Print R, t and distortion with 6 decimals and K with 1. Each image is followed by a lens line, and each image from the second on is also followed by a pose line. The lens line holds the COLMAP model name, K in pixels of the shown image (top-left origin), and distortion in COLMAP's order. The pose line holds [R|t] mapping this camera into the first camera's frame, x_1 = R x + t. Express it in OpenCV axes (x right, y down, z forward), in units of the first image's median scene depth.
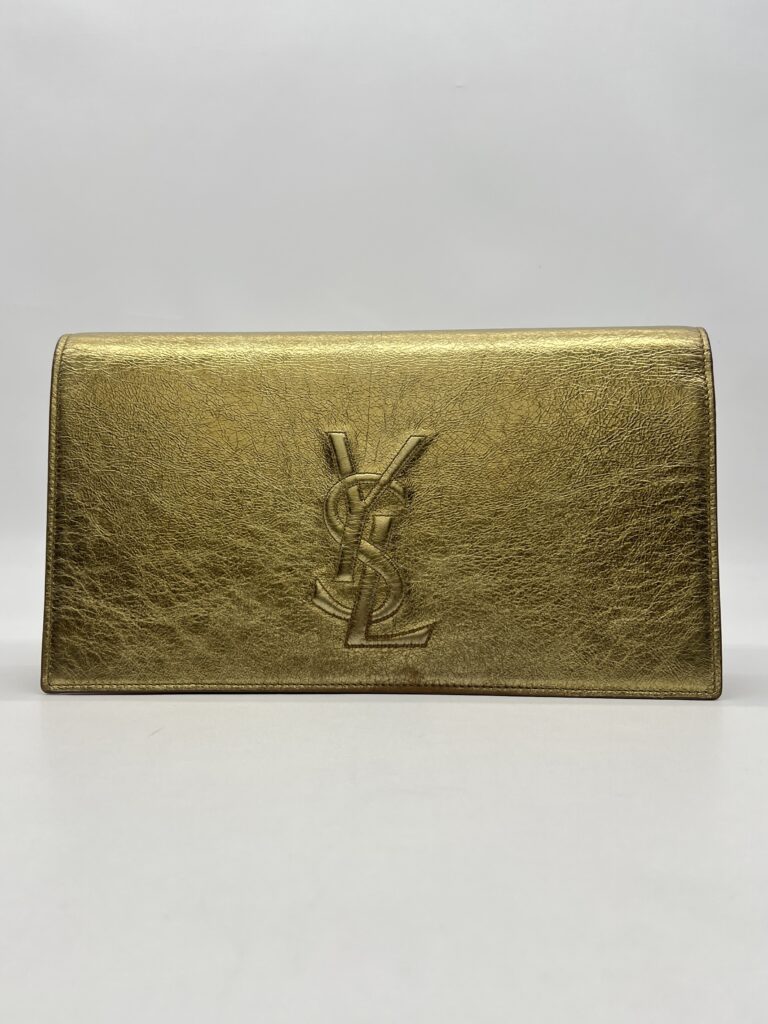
lens RADIAL K [[1034.7, 0, 378.4], [0, 1034.7, 513.5], [0, 0, 1]] dist [0.056729, 0.015400]
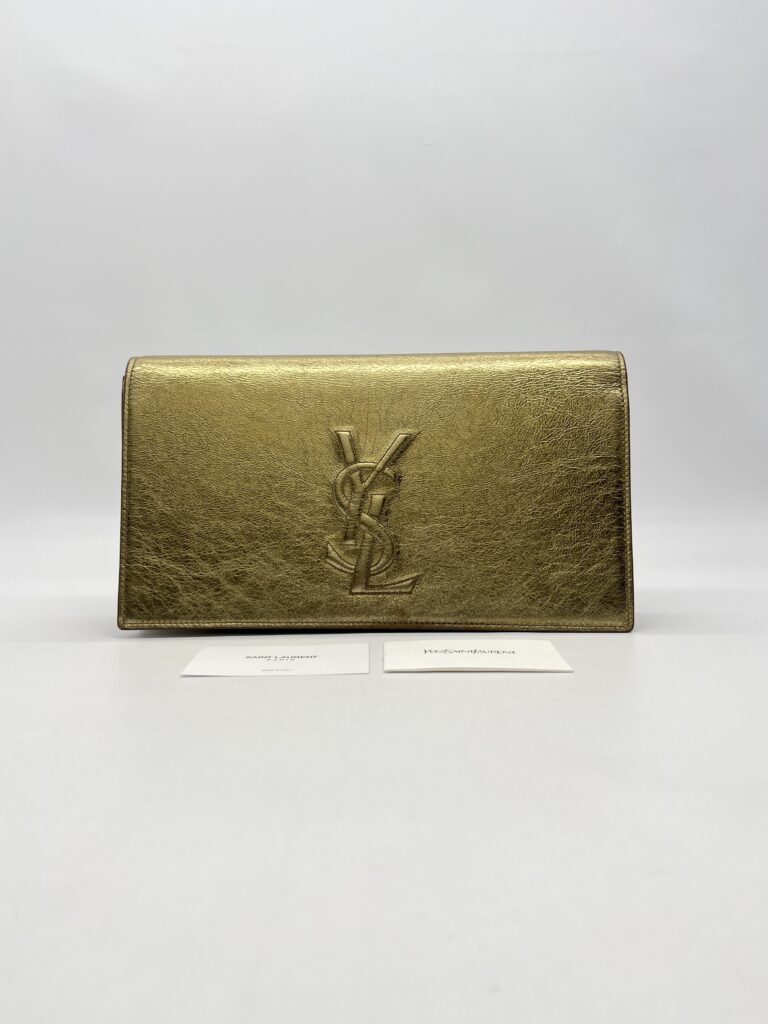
lens RADIAL K [[1034.7, 0, 387.8], [0, 1034.7, 510.2], [0, 0, 1]] dist [0.056729, 0.015400]
pose [[0.999898, -0.002262, 0.014106, -0.002263], [0.001725, 0.999278, 0.037947, -0.027821], [-0.014182, -0.037918, 0.999180, -0.314168]]
